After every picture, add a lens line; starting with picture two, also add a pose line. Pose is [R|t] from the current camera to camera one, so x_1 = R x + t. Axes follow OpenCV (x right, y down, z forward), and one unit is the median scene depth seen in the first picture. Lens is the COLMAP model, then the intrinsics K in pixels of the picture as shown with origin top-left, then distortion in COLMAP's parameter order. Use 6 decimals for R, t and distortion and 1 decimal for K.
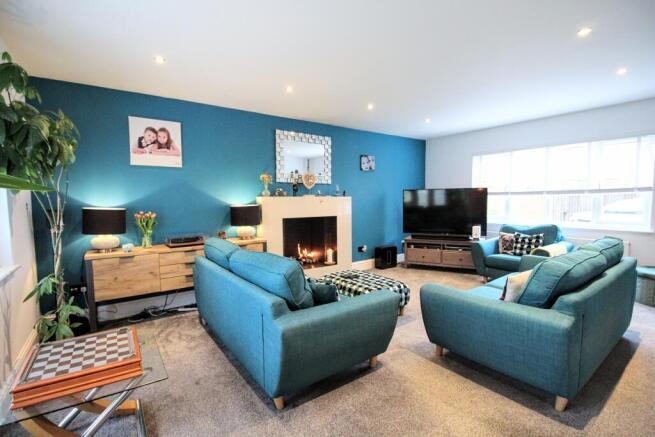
lens RADIAL K [[303.1, 0, 323.2], [0, 303.1, 221.3], [0, 0, 1]] dist [-0.000434, -0.011594]
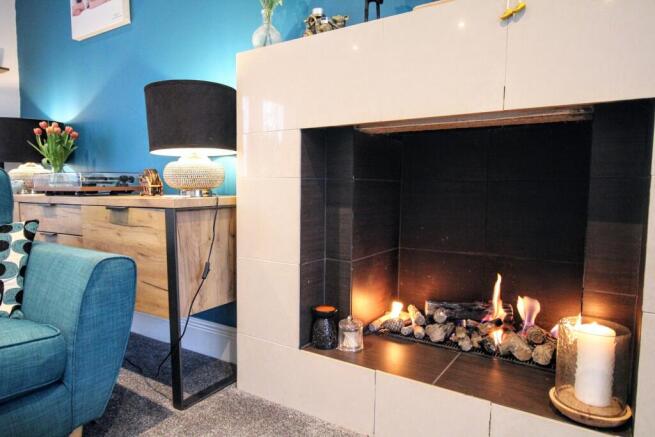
lens RADIAL K [[424.7, 0, 325.8], [0, 424.7, 217.8], [0, 0, 1]] dist [-0.002262, -0.000668]
pose [[0.363451, 0.074608, -0.928621, 0.187534], [-0.071754, 0.996069, 0.051943, 0.040749], [0.928846, 0.047753, 0.367376, 0.852274]]
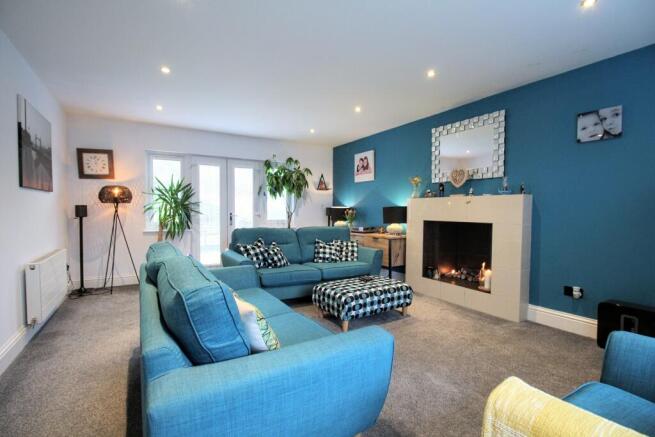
lens RADIAL K [[303.1, 0, 323.2], [0, 303.1, 221.3], [0, 0, 1]] dist [-0.000434, -0.011594]
pose [[-0.087468, 0.046826, -0.995066, 0.818790], [-0.070018, 0.996135, 0.053031, -0.034037], [0.993704, 0.074311, -0.083852, 0.724690]]
